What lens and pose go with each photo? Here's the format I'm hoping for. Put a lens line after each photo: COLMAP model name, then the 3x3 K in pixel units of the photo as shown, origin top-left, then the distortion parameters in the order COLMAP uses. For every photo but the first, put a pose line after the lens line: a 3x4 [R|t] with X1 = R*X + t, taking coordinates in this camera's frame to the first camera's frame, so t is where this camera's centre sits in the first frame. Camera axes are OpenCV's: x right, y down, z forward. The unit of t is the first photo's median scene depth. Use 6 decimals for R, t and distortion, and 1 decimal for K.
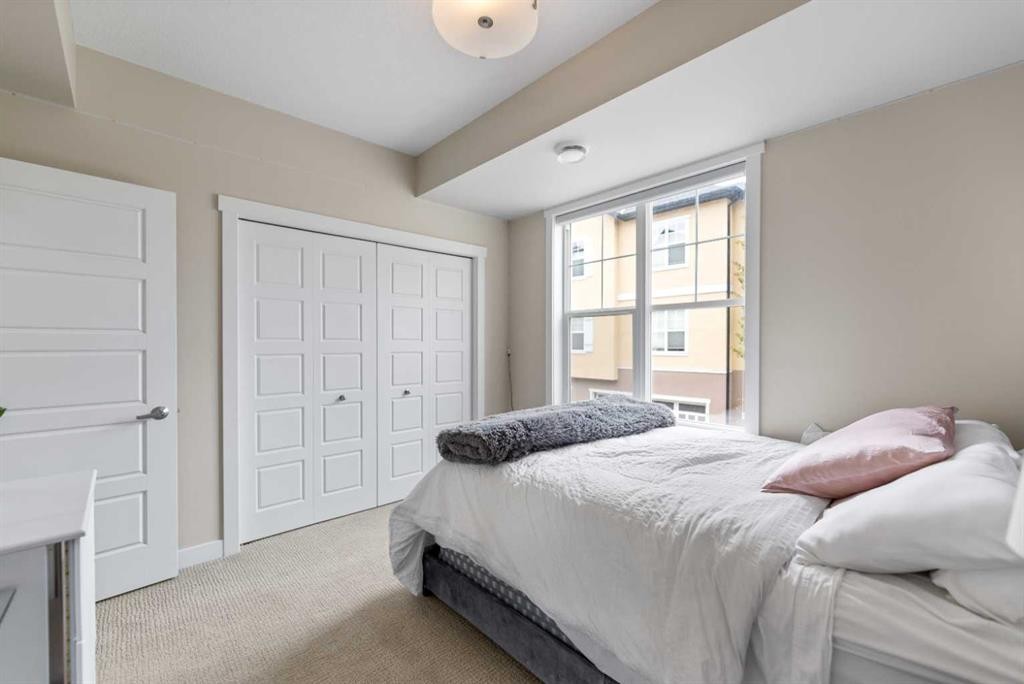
lens RADIAL K [[425.6, 0, 512.0], [0, 425.6, 342.0], [0, 0, 1]] dist [-0.000442, -0.000064]
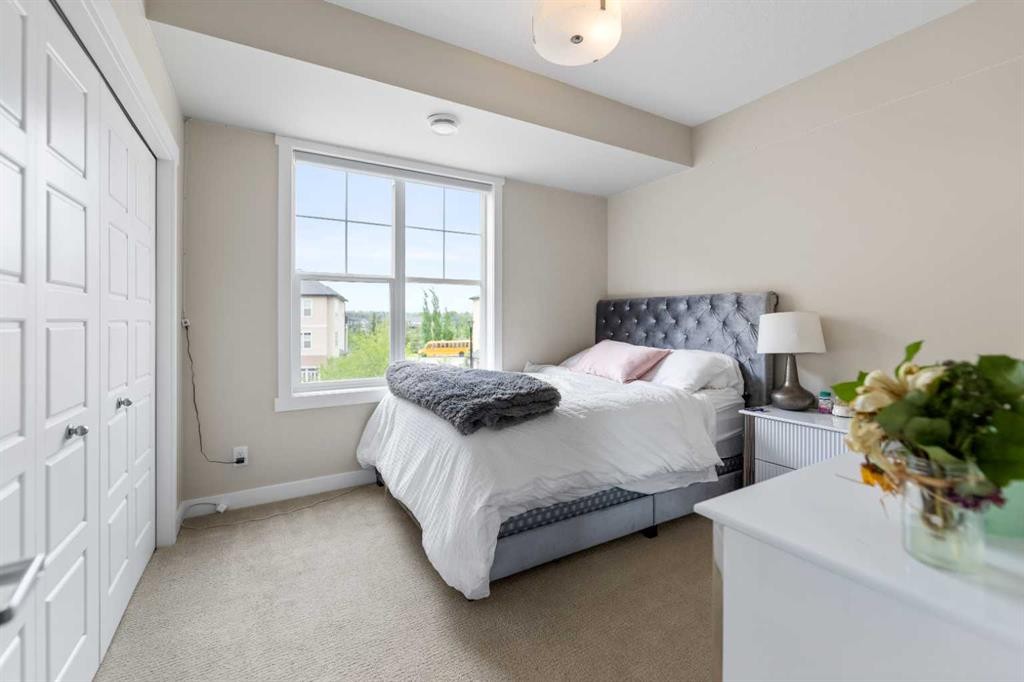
lens RADIAL K [[434.3, 0, 515.7], [0, 434.3, 319.8], [0, 0, 1]] dist [0.000006, 0.000011]
pose [[0.214039, 0.001681, 0.976824, -0.684954], [-0.003173, 0.999994, -0.001025, 0.023493], [-0.976820, -0.002880, 0.214043, 0.481173]]
